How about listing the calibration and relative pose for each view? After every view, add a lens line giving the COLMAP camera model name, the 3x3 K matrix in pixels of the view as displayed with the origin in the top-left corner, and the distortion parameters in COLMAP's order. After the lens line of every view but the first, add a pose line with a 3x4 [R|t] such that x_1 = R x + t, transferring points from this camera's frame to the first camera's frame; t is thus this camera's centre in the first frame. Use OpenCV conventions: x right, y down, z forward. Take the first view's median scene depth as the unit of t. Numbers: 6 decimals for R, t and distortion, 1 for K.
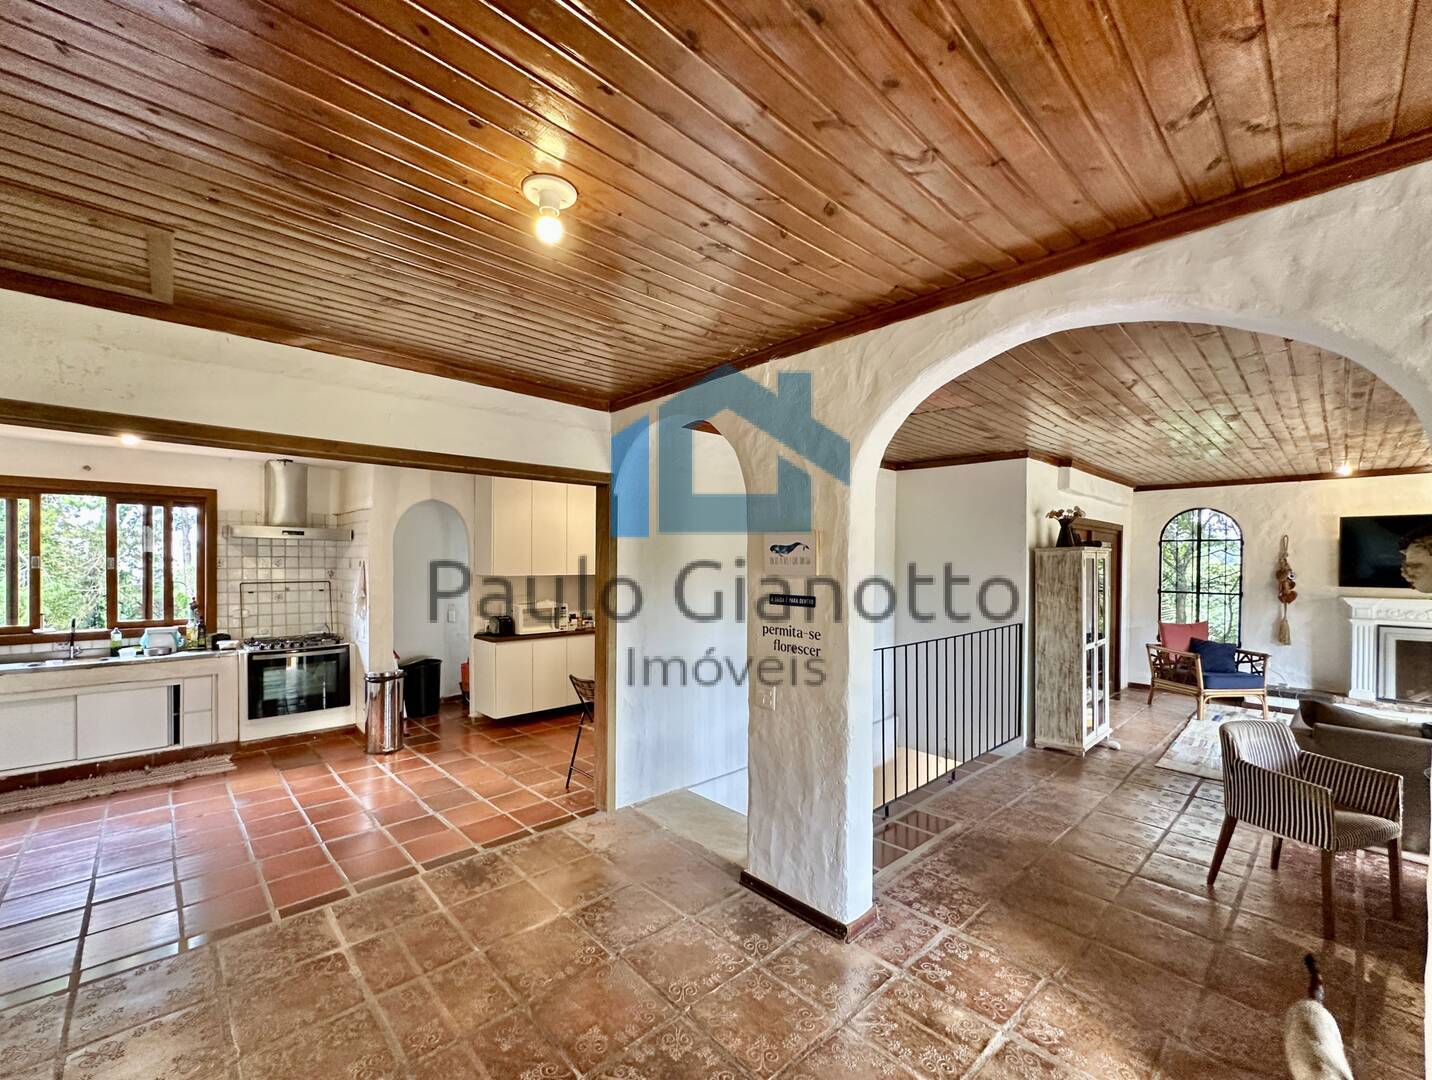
lens RADIAL K [[587.1, 0, 694.4], [0, 587.1, 567.4], [0, 0, 1]] dist [-0.003308, -0.000235]
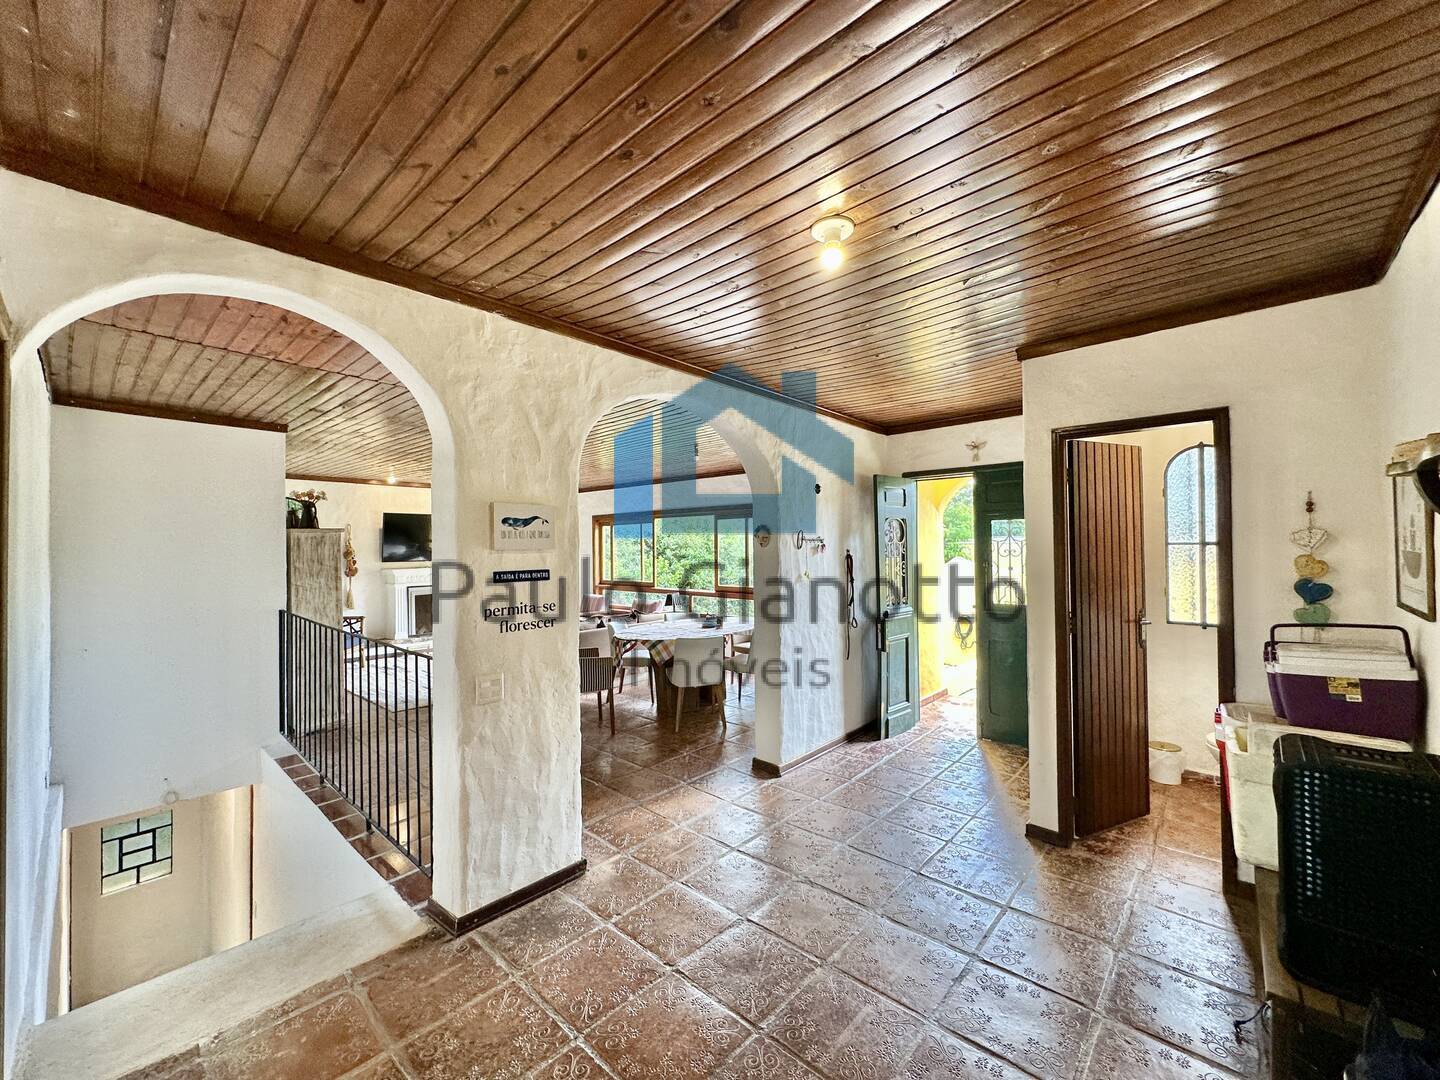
lens RADIAL K [[581.0, 0, 713.5], [0, 581.0, 539.4], [0, 0, 1]] dist [-0.001939, -0.000192]
pose [[-0.087974, 0.008741, 0.996084, -0.581248], [0.020440, 0.999767, -0.006968, 0.006685], [-0.995913, 0.019747, -0.088132, 0.552730]]
